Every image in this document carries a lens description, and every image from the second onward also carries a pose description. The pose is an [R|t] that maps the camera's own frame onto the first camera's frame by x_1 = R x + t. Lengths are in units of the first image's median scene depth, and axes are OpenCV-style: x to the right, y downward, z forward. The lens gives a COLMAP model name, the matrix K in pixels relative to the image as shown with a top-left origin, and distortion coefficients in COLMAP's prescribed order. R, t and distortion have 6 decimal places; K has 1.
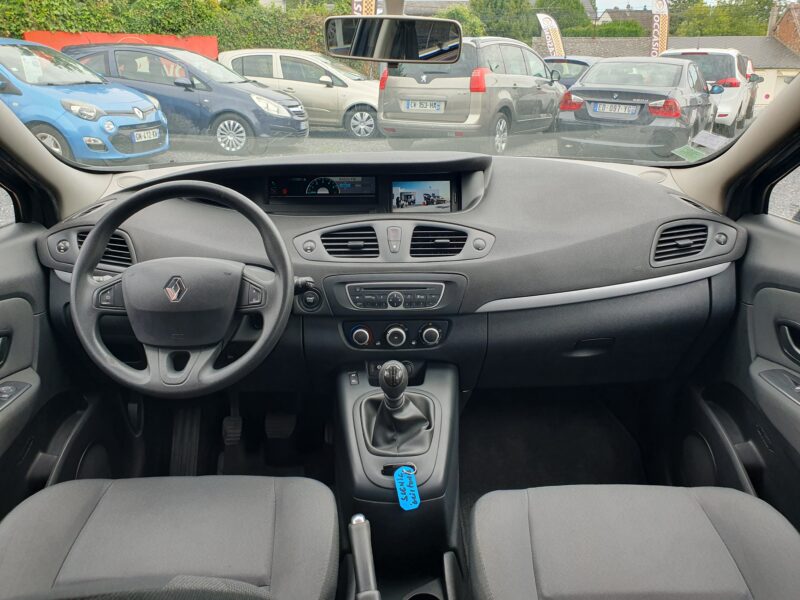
lens RADIAL K [[638.1, 0, 413.9], [0, 638.1, 293.8], [0, 0, 1]] dist [0.024440, -0.011418]
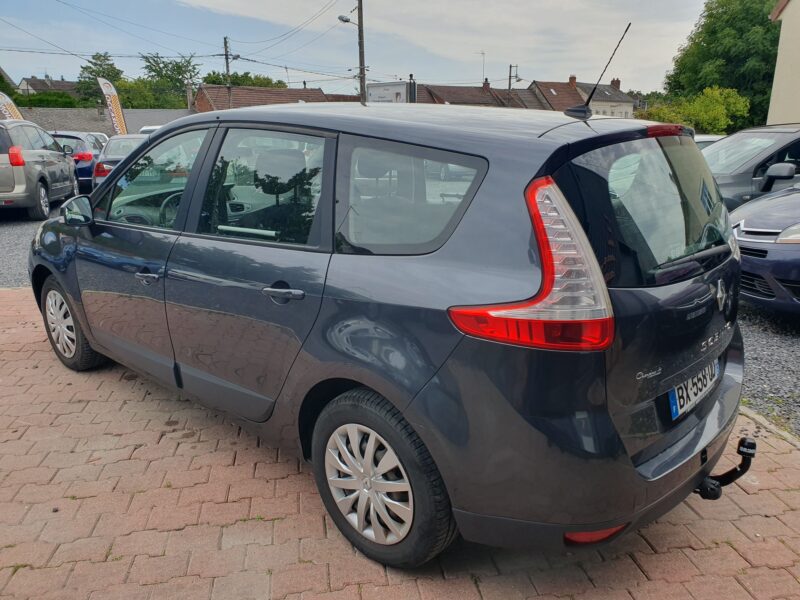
lens RADIAL K [[637.6, 0, 400.0], [0, 637.6, 300.0], [0, 0, 1]] dist [0.028262, -0.002249]
pose [[0.700718, -0.195636, 0.686091, -0.269698], [0.253432, 0.967204, 0.016959, 0.076479], [-0.666908, 0.161994, 0.727318, -0.276591]]
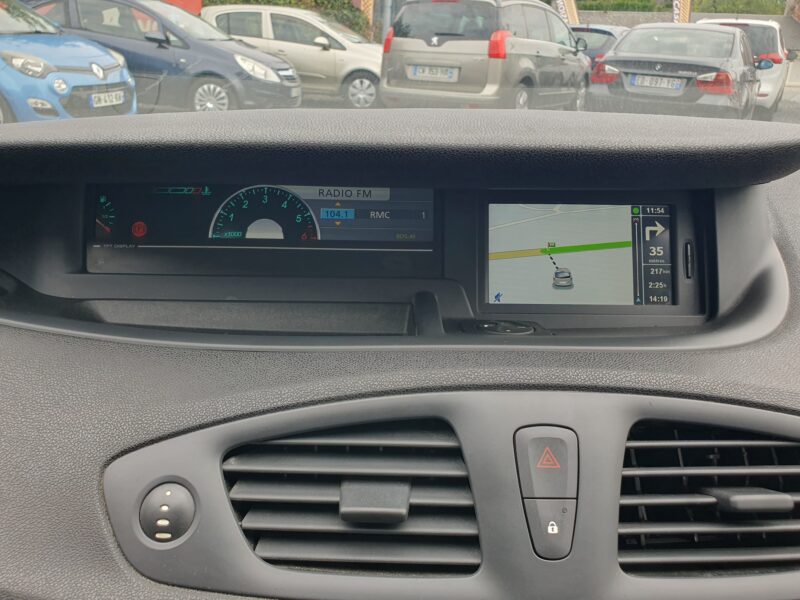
lens RADIAL K [[627.6, 0, 400.0], [0, 627.6, 300.0], [0, 0, 1]] dist [0.005543, 0.007435]
pose [[0.999539, 0.029293, -0.008037, -0.014743], [-0.028860, 0.998355, 0.049536, -0.028906], [0.009475, -0.049281, 0.998740, 0.139540]]
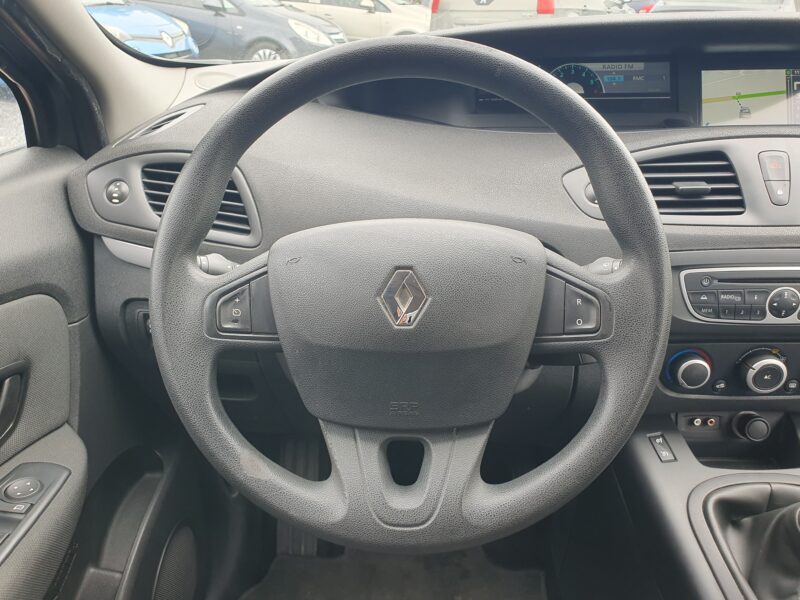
lens RADIAL K [[637.6, 0, 400.0], [0, 637.6, 300.0], [0, 0, 1]] dist [0.028262, -0.002249]
pose [[0.998751, 0.010420, -0.048859, -0.052237], [-0.005893, 0.995752, 0.091888, -0.006397], [0.049609, -0.091486, 0.994570, 0.087169]]
